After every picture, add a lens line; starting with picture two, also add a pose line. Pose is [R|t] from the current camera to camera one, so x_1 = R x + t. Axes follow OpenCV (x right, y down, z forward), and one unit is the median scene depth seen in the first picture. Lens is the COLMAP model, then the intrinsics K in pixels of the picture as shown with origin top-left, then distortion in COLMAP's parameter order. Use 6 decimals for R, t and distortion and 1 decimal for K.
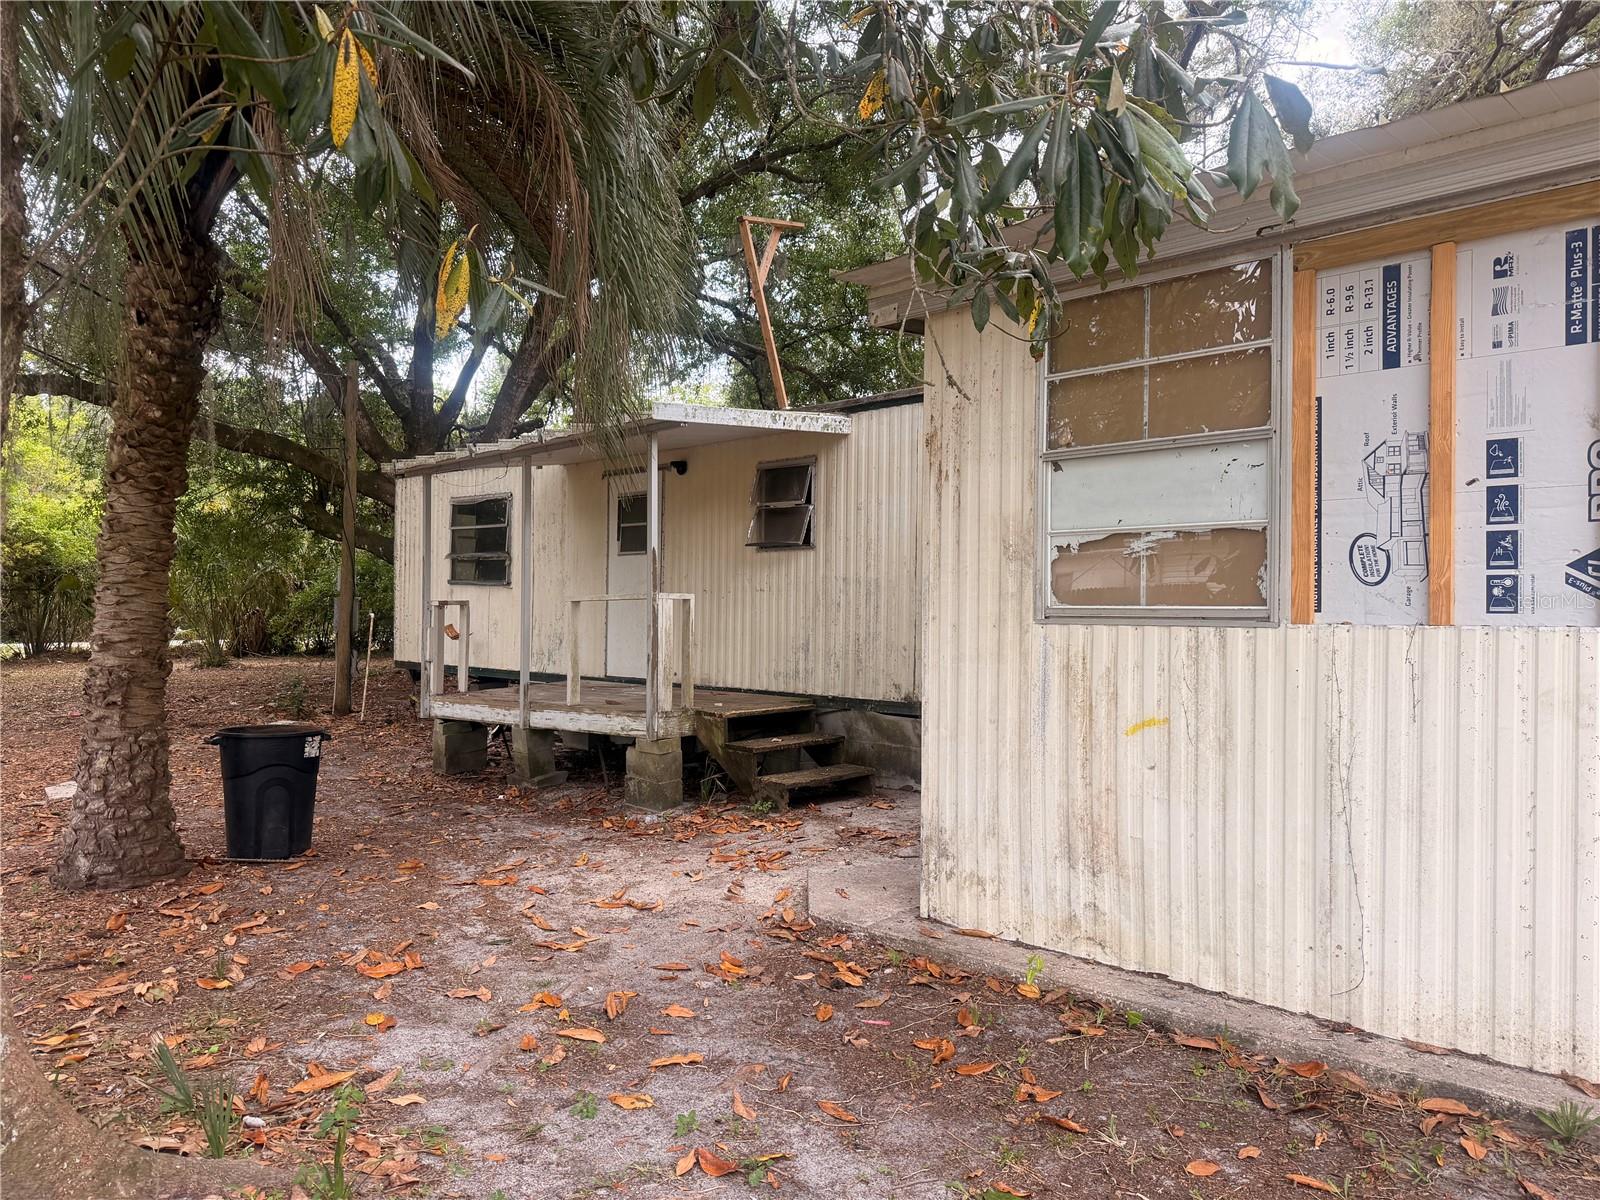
lens RADIAL K [[1253.6, 0, 800.6], [0, 1253.6, 597.1], [0, 0, 1]] dist [-0.010274, -0.002259]
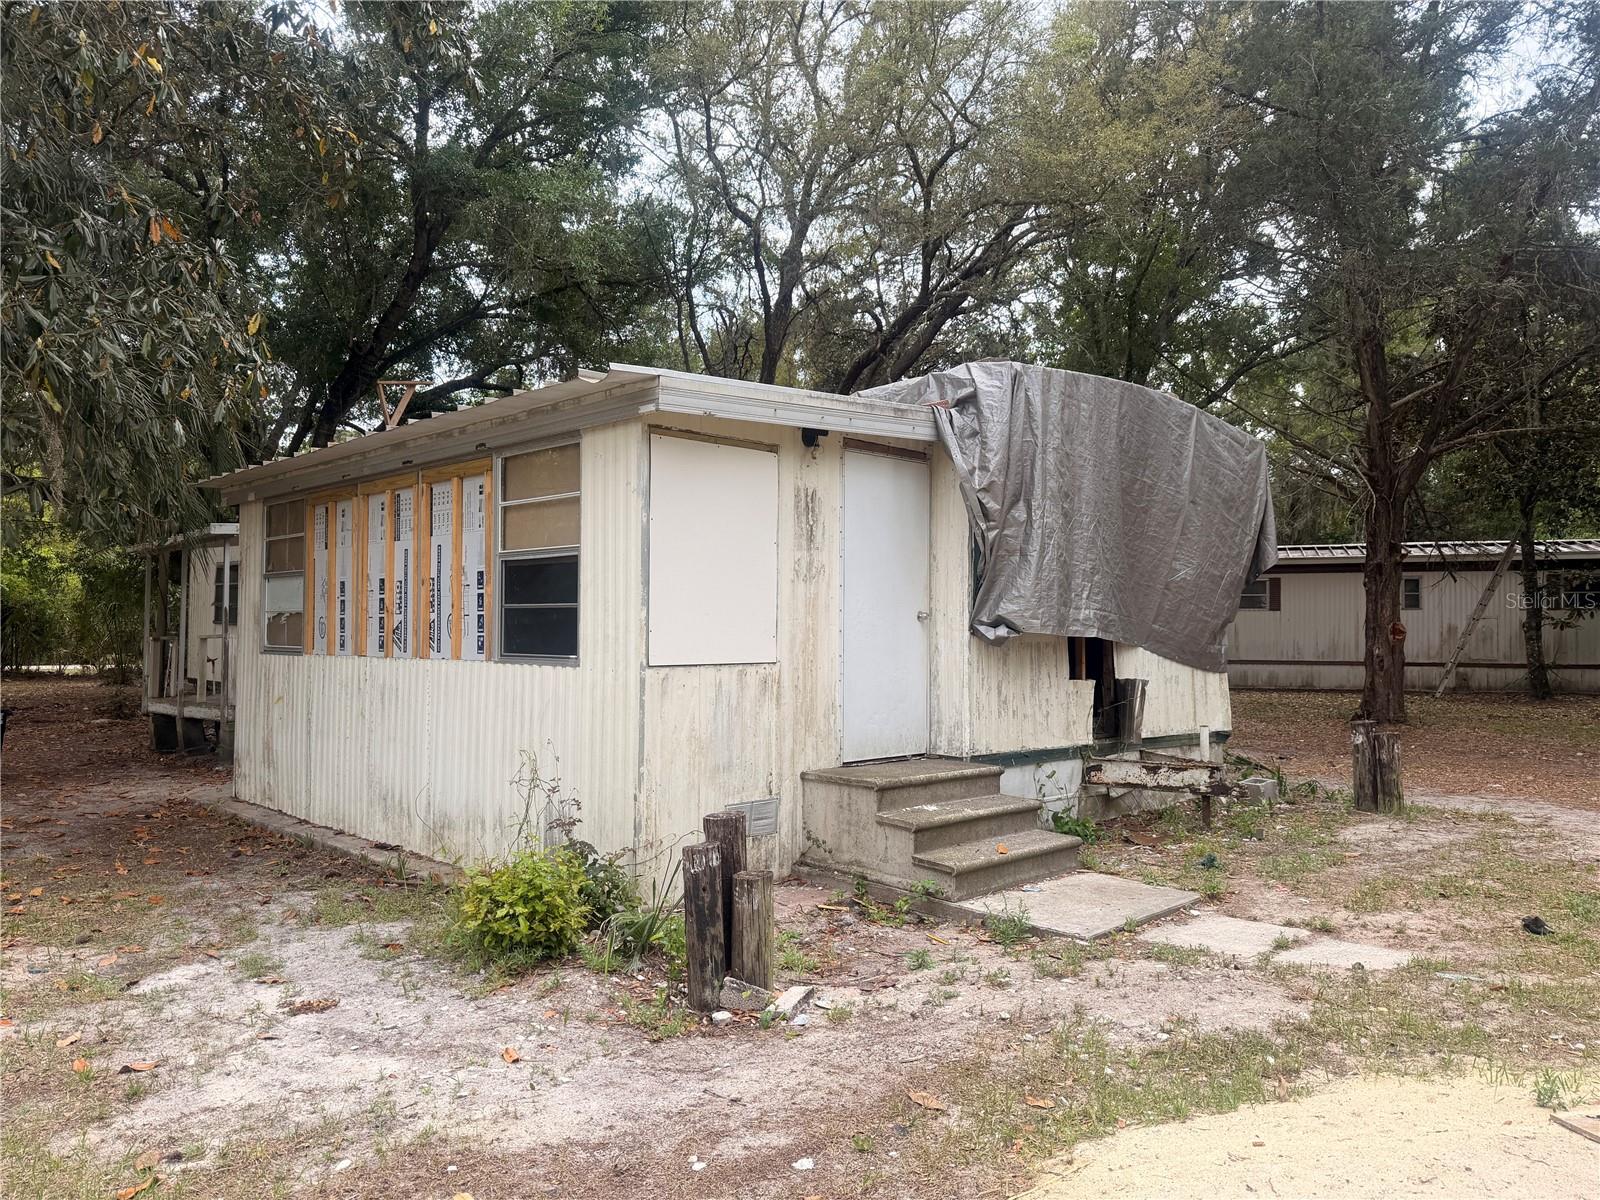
lens RADIAL K [[1253.6, 0, 799.6], [0, 1253.6, 599.1], [0, 0, 1]] dist [-0.010274, -0.002259]
pose [[0.999699, 0.017100, -0.017579, 1.133421], [-0.017597, 0.999439, -0.028504, -0.027342], [0.017082, 0.028805, 0.999439, -1.102538]]
